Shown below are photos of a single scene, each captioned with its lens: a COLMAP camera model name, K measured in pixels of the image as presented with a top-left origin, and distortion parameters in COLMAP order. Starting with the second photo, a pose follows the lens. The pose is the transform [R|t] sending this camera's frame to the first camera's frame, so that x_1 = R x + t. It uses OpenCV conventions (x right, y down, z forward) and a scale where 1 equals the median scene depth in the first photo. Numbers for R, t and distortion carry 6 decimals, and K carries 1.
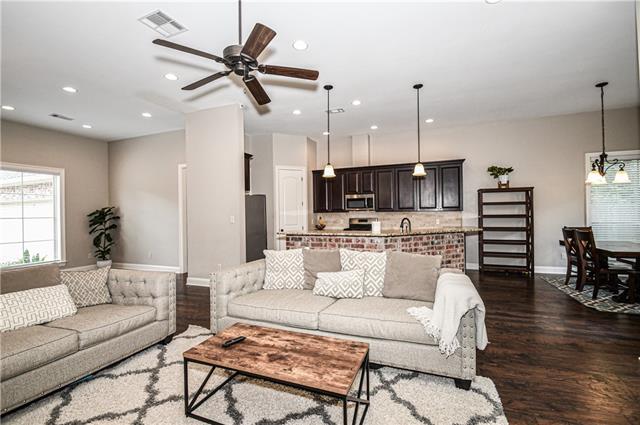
lens RADIAL K [[279.1, 0, 322.9], [0, 279.1, 212.6], [0, 0, 1]] dist [0.007627, -0.012216]
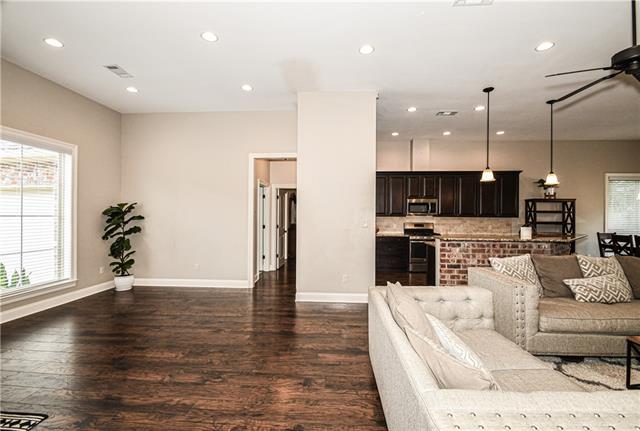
lens RADIAL K [[287.6, 0, 318.5], [0, 287.6, 216.2], [0, 0, 1]] dist [-0.000372, -0.008282]
pose [[0.955423, 0.021269, 0.294472, -0.797525], [-0.021567, 0.999765, -0.002235, 0.009338], [-0.294450, -0.004216, 0.955658, 0.204278]]
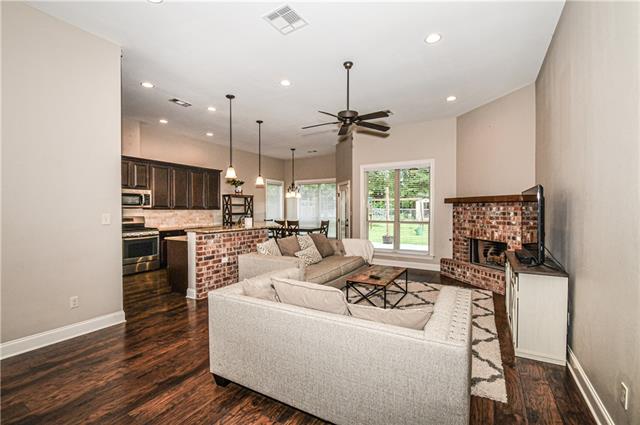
lens RADIAL K [[279.1, 0, 321.5], [0, 279.1, 214.1], [0, 0, 1]] dist [0.007627, -0.012216]
pose [[0.153601, -0.002862, 0.988129, -0.967791], [-0.003813, 0.999987, 0.003489, 0.009513], [-0.988126, -0.004304, 0.153588, 0.454065]]
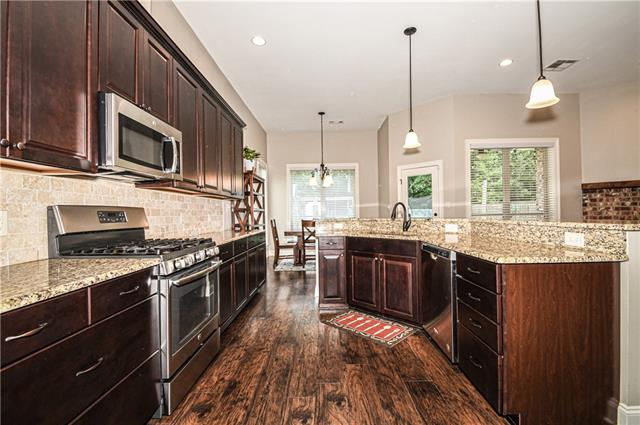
lens RADIAL K [[279.1, 0, 323.1], [0, 279.1, 214.1], [0, 0, 1]] dist [0.007627, -0.012216]
pose [[-0.365213, 0.018339, 0.930743, -0.257757], [0.019856, 0.999732, -0.011907, 0.053312], [-0.930712, 0.014132, -0.365479, 1.456116]]
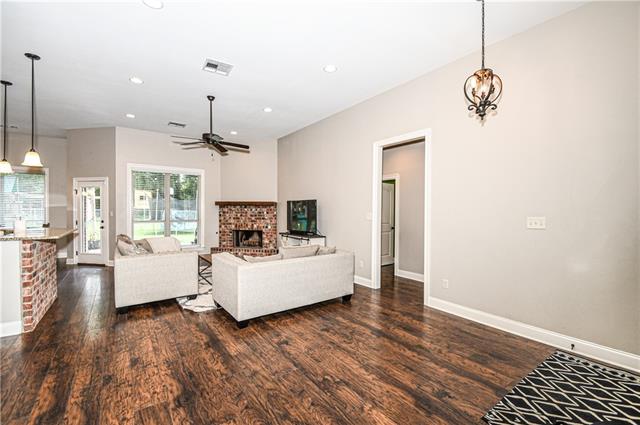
lens RADIAL K [[279.1, 0, 320.4], [0, 279.1, 213.9], [0, 0, 1]] dist [0.007627, -0.012216]
pose [[-0.838155, 0.004593, 0.545413, -1.071434], [0.006601, 0.999977, 0.001723, 0.015806], [-0.545393, 0.005045, -0.838166, 1.169194]]
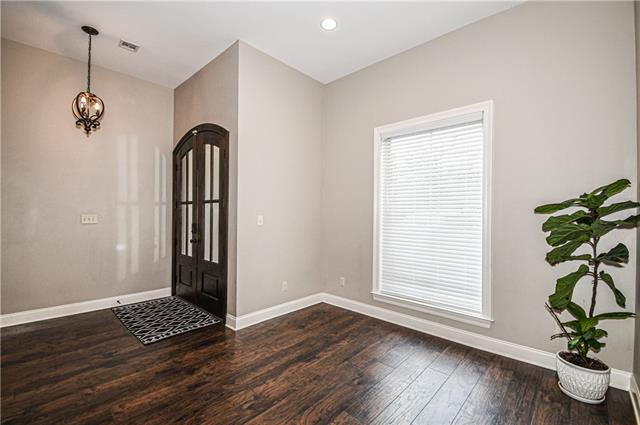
lens RADIAL K [[279.1, 0, 325.2], [0, 279.1, 211.7], [0, 0, 1]] dist [0.007627, -0.012216]
pose [[-0.362394, 0.007275, -0.931997, -0.623601], [-0.001172, 0.999965, 0.008261, 0.012464], [0.932024, 0.004086, -0.362373, 1.298883]]
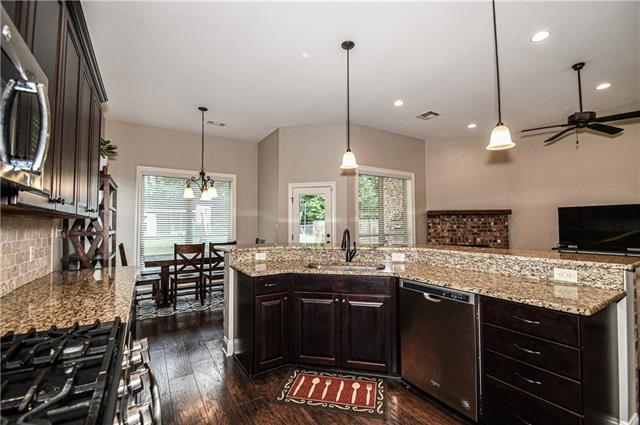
lens RADIAL K [[279.1, 0, 322.3], [0, 279.1, 213.0], [0, 0, 1]] dist [0.007627, -0.012216]
pose [[-0.808406, 0.043485, 0.587016, 0.001889], [0.016765, 0.998564, -0.050883, 0.014252], [-0.588386, -0.031293, -0.807974, 1.550057]]
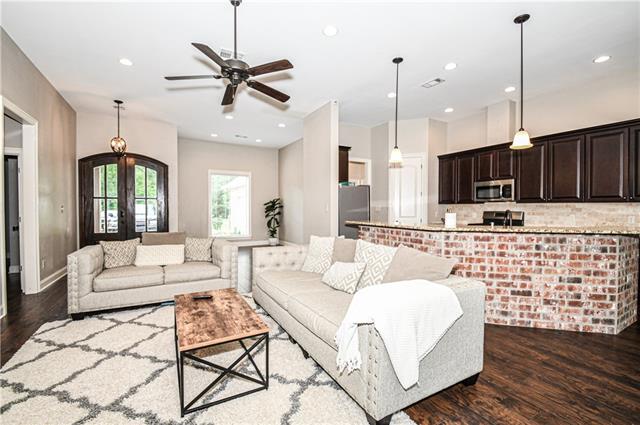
lens RADIAL K [[279.1, 0, 322.7], [0, 279.1, 212.5], [0, 0, 1]] dist [0.007627, -0.012216]
pose [[0.779470, 0.026421, -0.625882, 0.384342], [-0.012432, 0.999566, 0.026713, 0.012743], [0.626316, -0.013041, 0.779460, 0.147184]]
